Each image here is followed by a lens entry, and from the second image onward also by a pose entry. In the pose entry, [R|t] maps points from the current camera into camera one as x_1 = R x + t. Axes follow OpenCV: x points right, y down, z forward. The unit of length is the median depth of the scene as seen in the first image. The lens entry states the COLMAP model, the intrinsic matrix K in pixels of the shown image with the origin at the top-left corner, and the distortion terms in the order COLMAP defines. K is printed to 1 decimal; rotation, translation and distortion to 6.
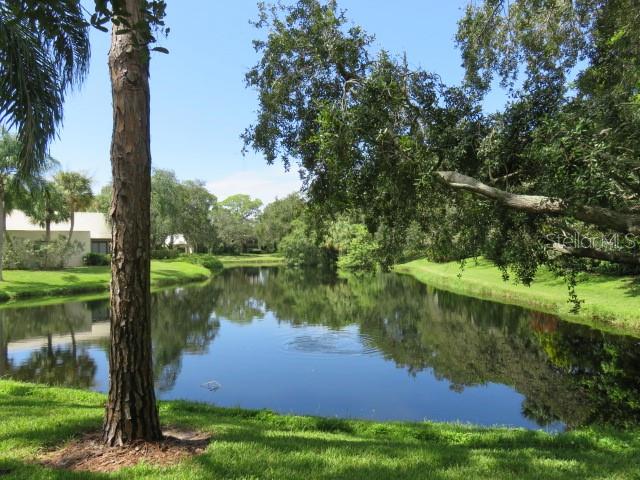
lens RADIAL K [[458.1, 0, 320.0], [0, 458.1, 240.0], [0, 0, 1]] dist [0.000723, 0.001986]
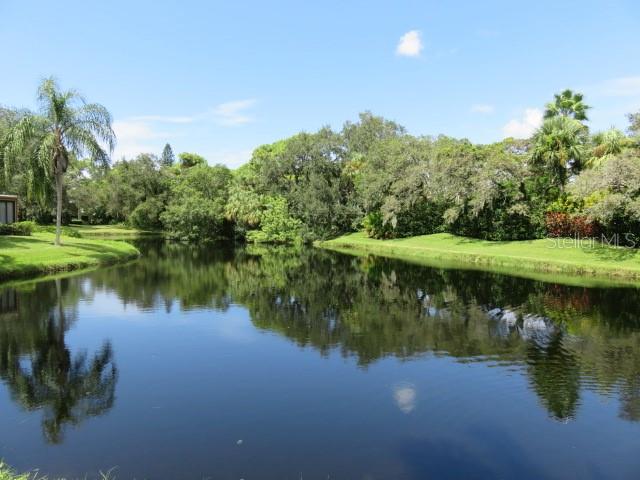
lens RADIAL K [[458.1, 0, 320.0], [0, 458.1, 240.0], [0, 0, 1]] dist [0.000723, 0.001986]
pose [[0.924661, 0.005351, 0.380753, -0.150647], [-0.027546, 0.998221, 0.052868, 0.004018], [-0.379792, -0.059374, 0.923164, 0.119915]]
